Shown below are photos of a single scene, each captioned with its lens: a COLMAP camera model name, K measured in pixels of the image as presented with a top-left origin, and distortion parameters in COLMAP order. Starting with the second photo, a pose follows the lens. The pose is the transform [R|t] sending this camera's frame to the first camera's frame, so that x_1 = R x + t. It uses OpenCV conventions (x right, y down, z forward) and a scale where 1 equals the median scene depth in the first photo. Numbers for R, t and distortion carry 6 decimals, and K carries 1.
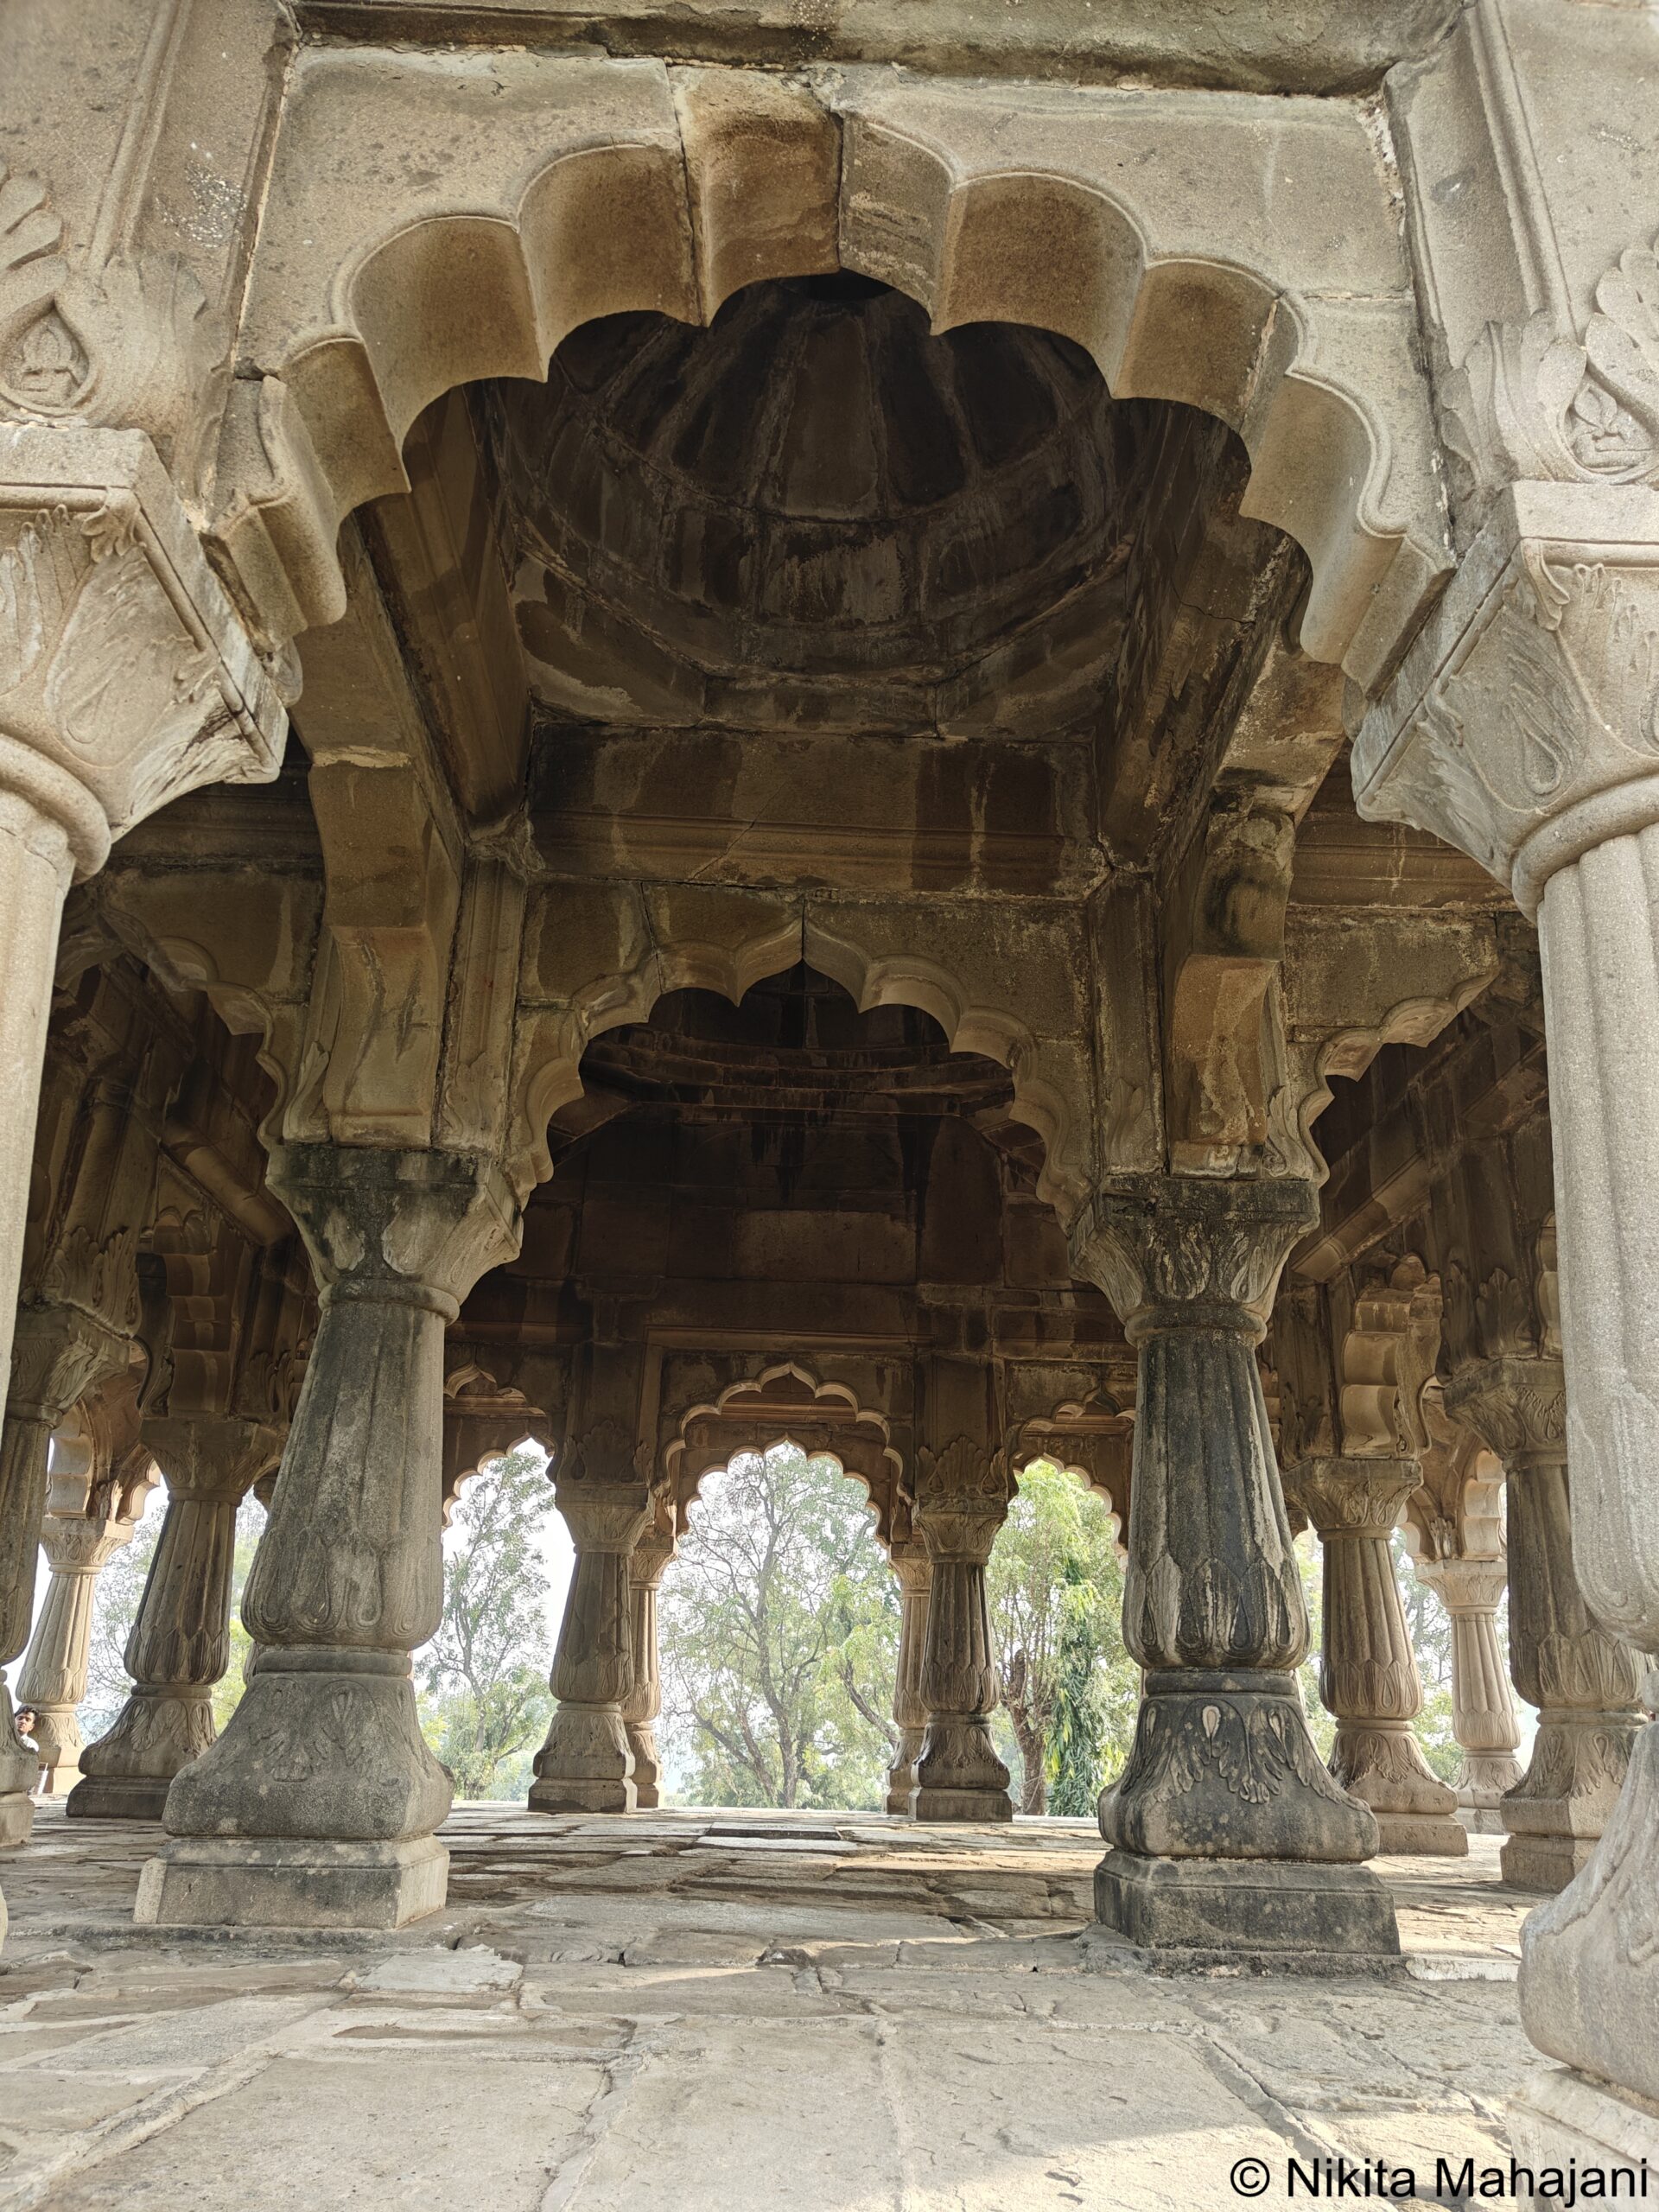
lens RADIAL K [[1549.8, 0, 825.9], [0, 1549.8, 1095.2], [0, 0, 1]] dist [0.023105, -0.019692]
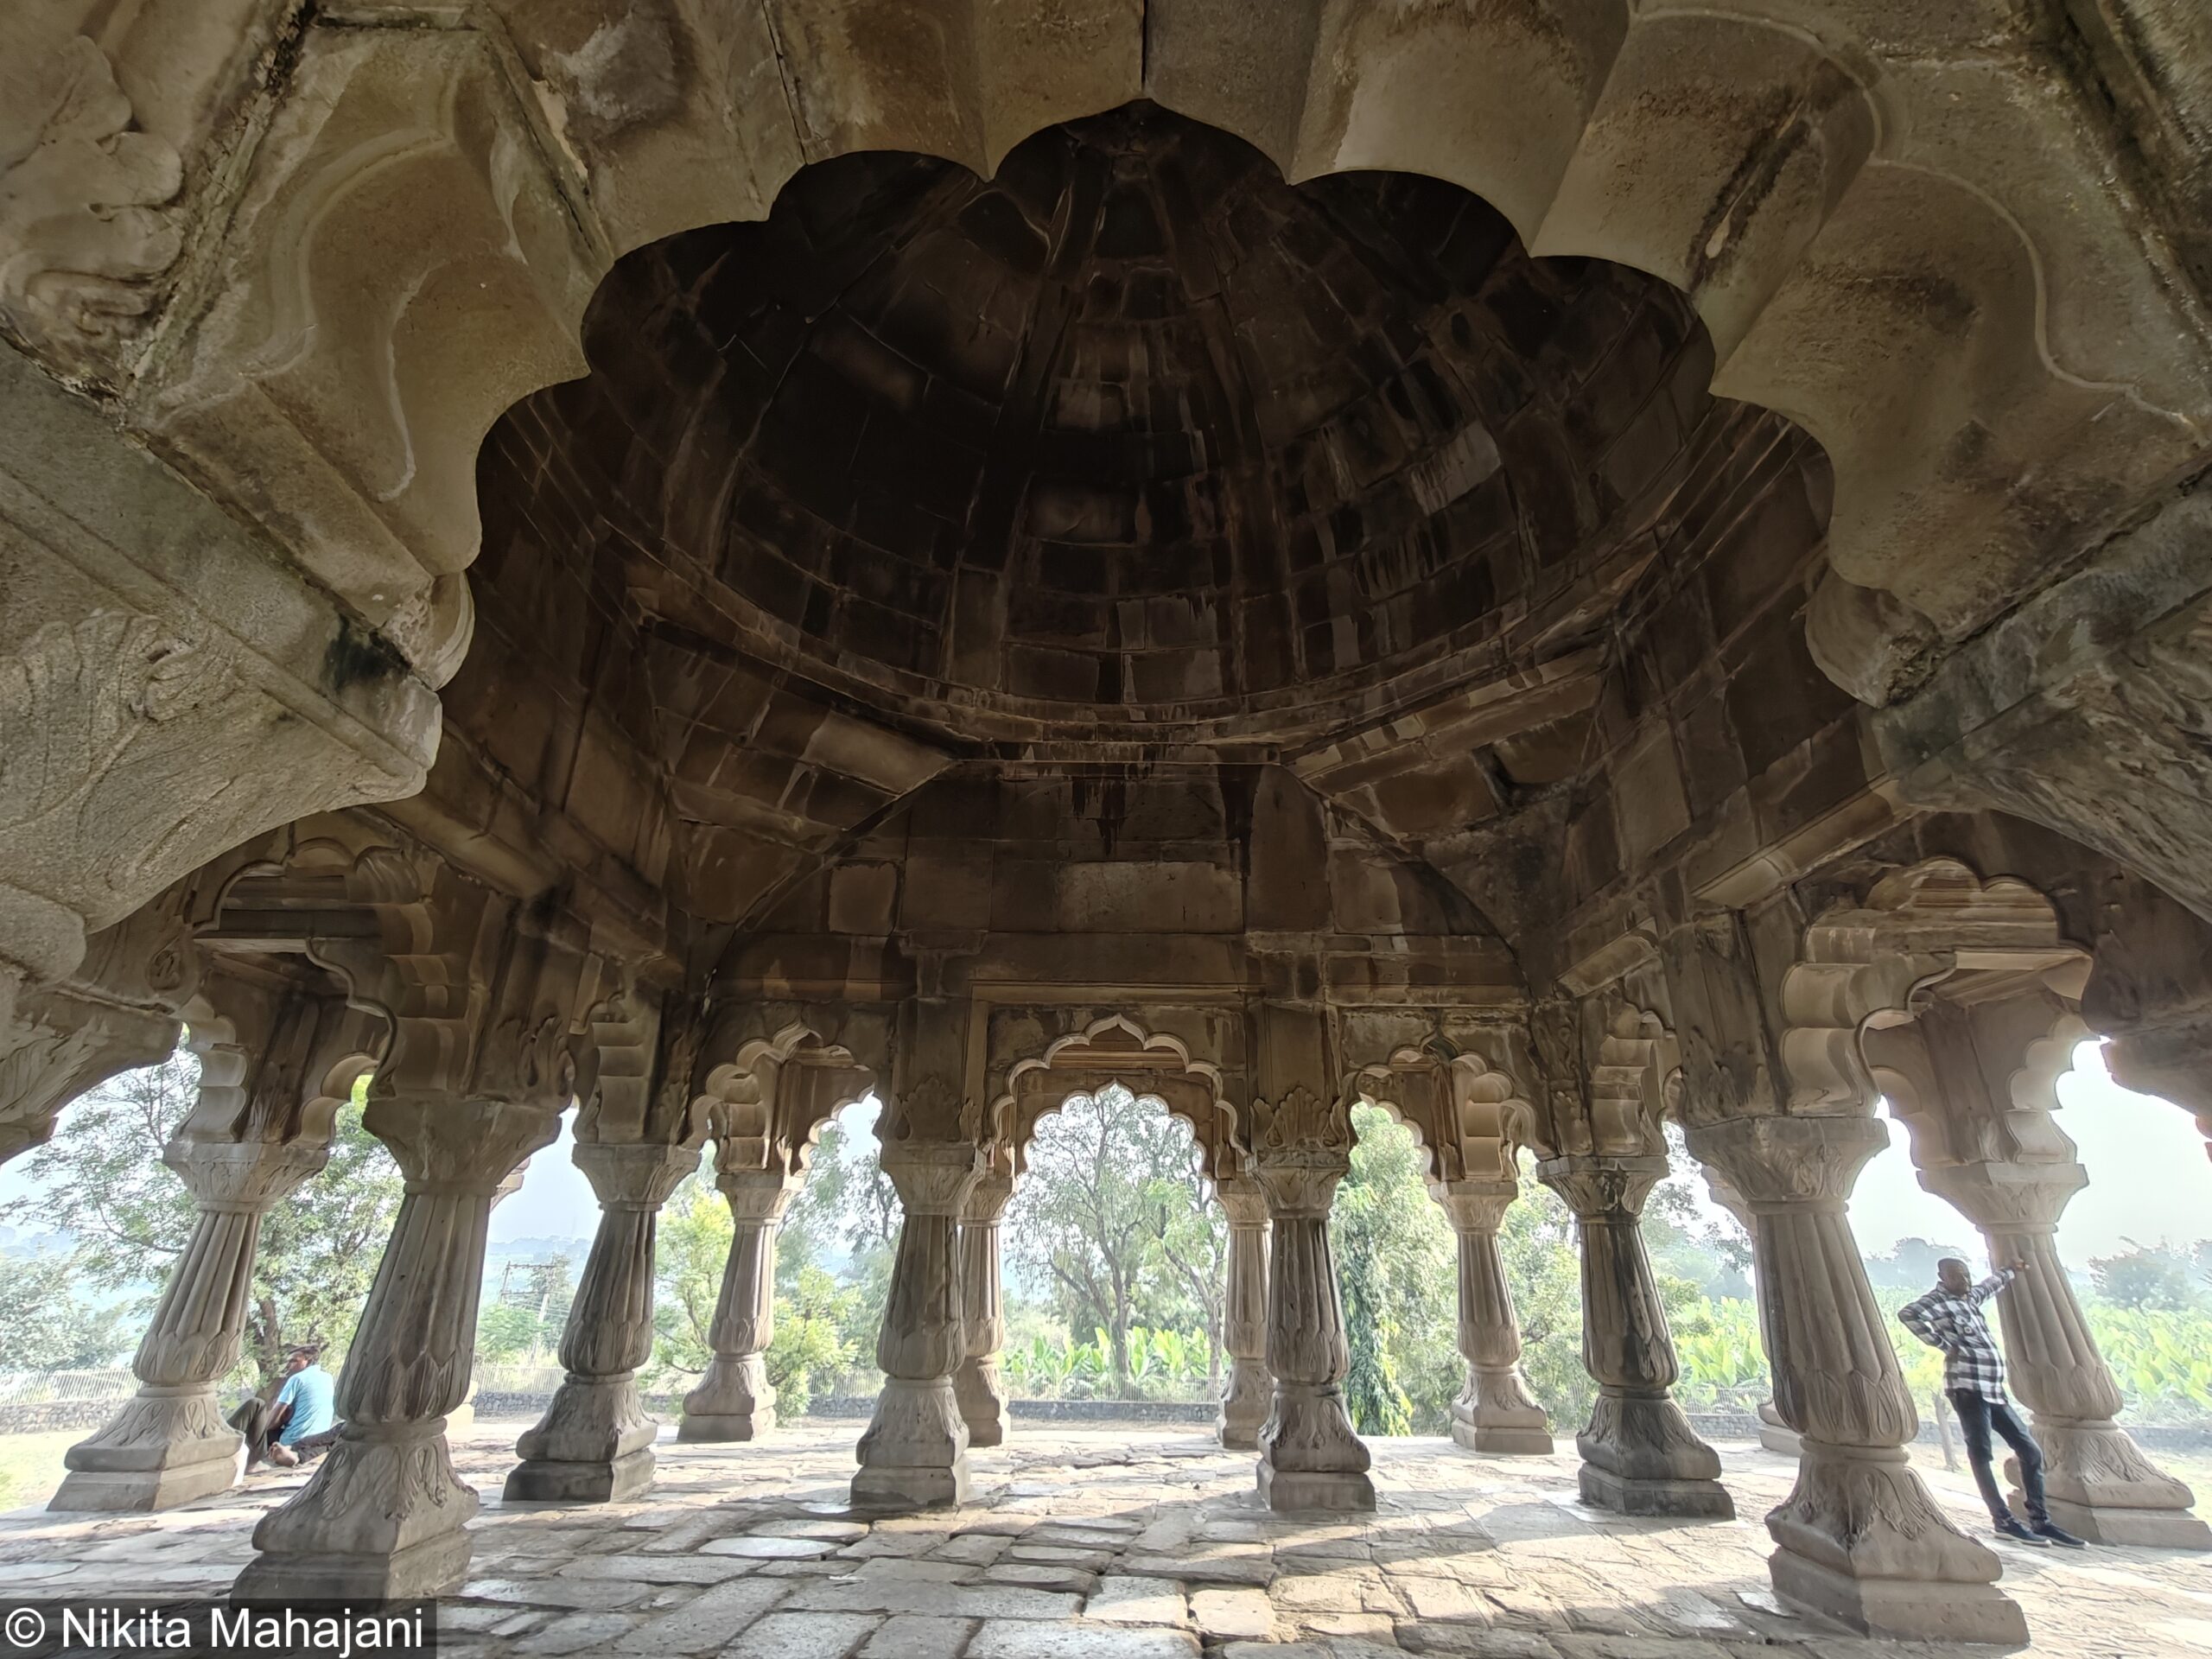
lens RADIAL K [[1039.8, 0, 1098.0], [0, 1039.8, 827.2], [0, 0, 1]] dist [-0.014414, 0.003502]
pose [[0.999105, -0.028647, -0.031123, -0.011745], [0.028663, 0.999589, 0.000068, 0.053125], [0.031108, -0.000960, 0.999516, 0.340922]]
